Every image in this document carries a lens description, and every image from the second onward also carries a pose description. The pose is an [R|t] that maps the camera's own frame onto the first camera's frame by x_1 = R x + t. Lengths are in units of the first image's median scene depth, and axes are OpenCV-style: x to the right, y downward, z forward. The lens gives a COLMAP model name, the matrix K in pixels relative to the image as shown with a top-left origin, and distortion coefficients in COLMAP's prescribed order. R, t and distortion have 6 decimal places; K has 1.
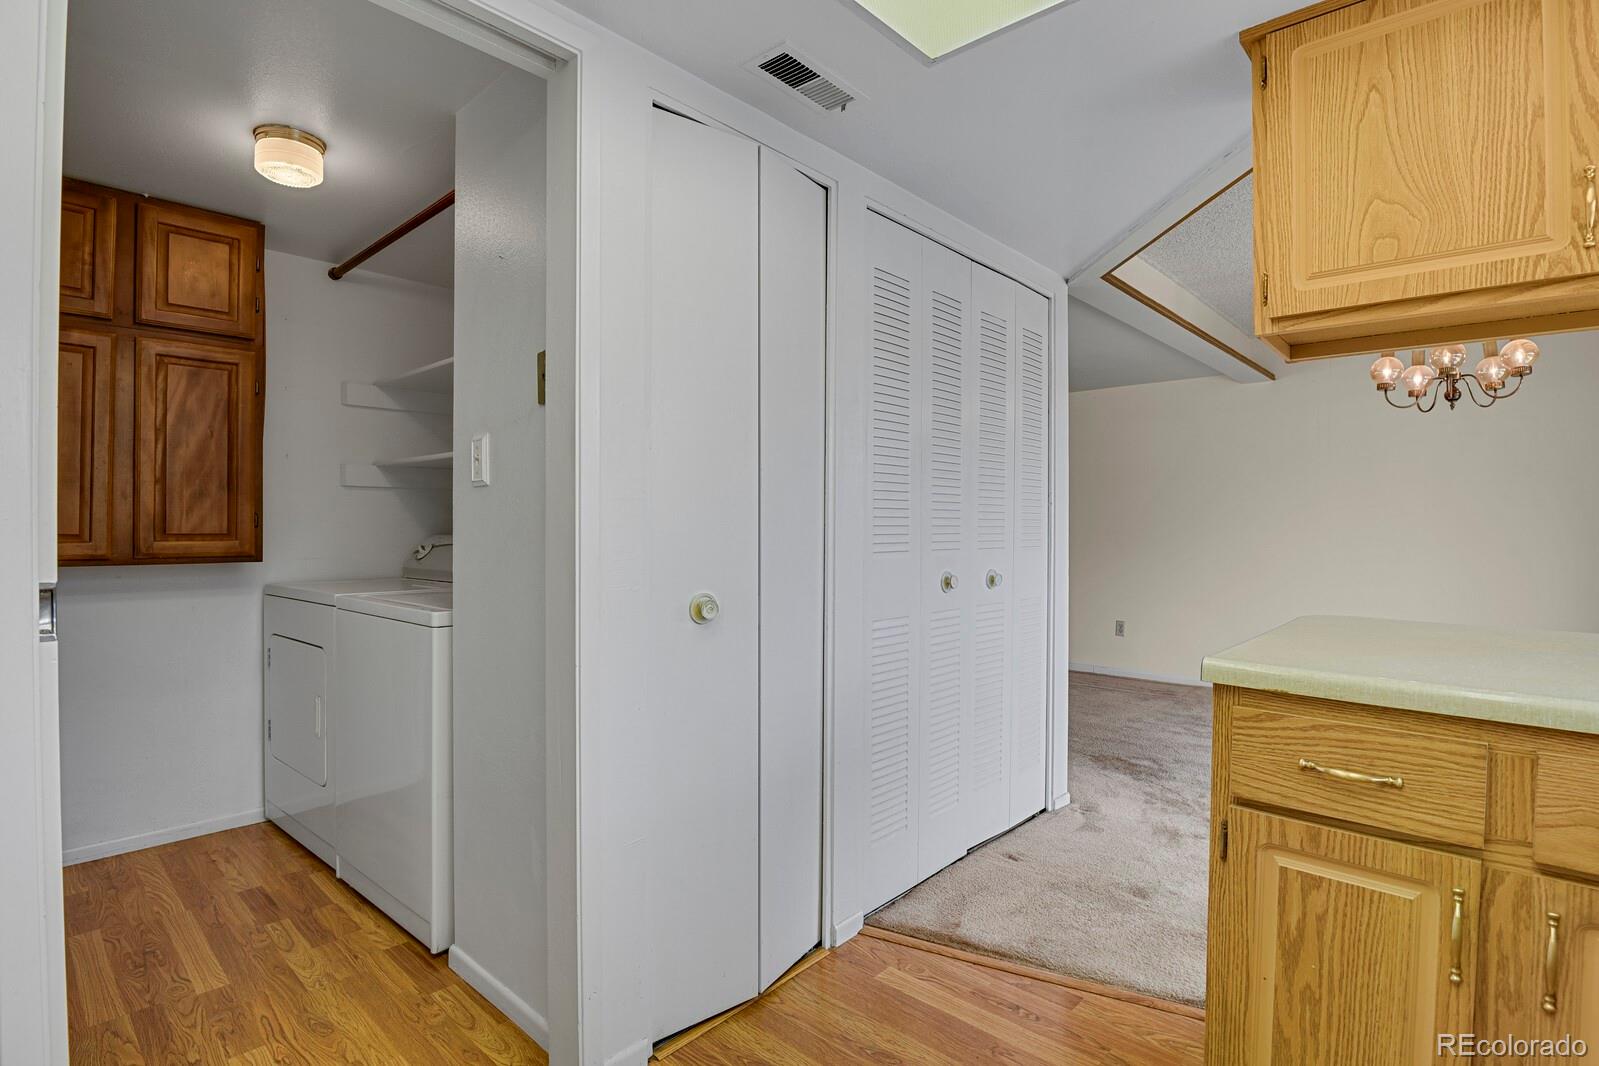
lens RADIAL K [[778.7, 0, 806.5], [0, 778.7, 530.2], [0, 0, 1]] dist [-0.024247, -0.005272]
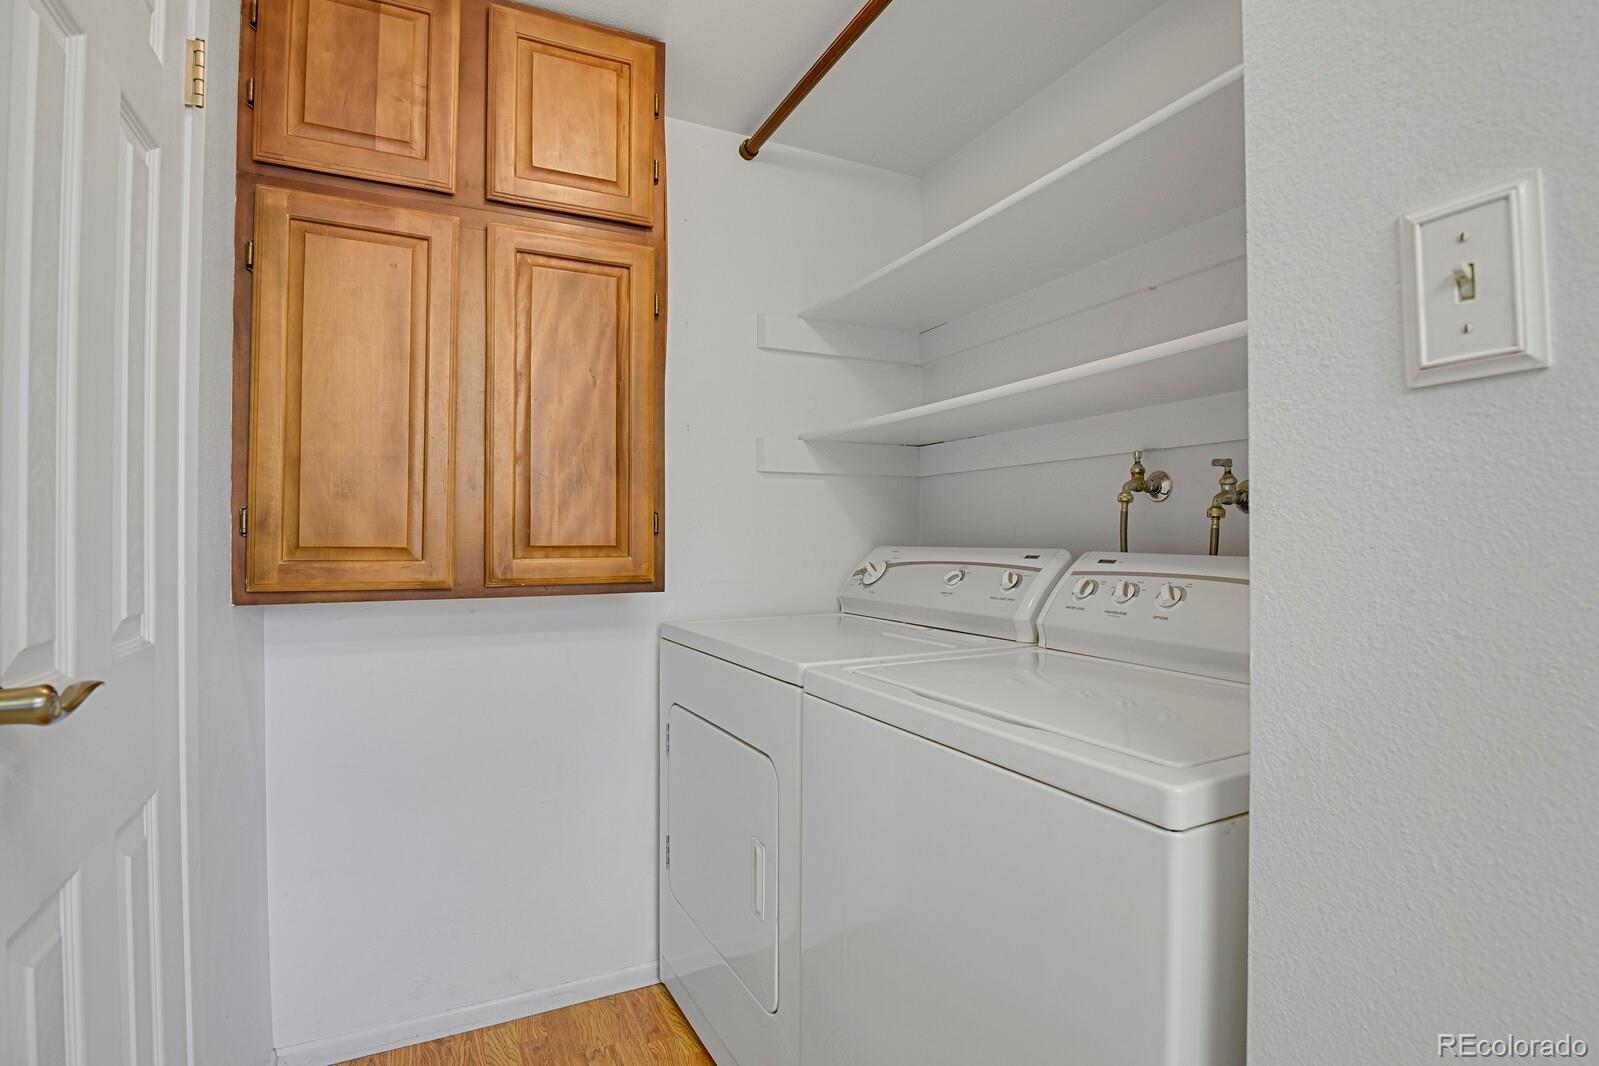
lens RADIAL K [[778.7, 0, 806.5], [0, 778.7, 530.2], [0, 0, 1]] dist [-0.024247, -0.005272]
pose [[0.931675, -0.006171, -0.363241, -0.405205], [0.002447, 0.999940, -0.010711, -0.000769], [0.363285, 0.009090, 0.931634, 0.498718]]
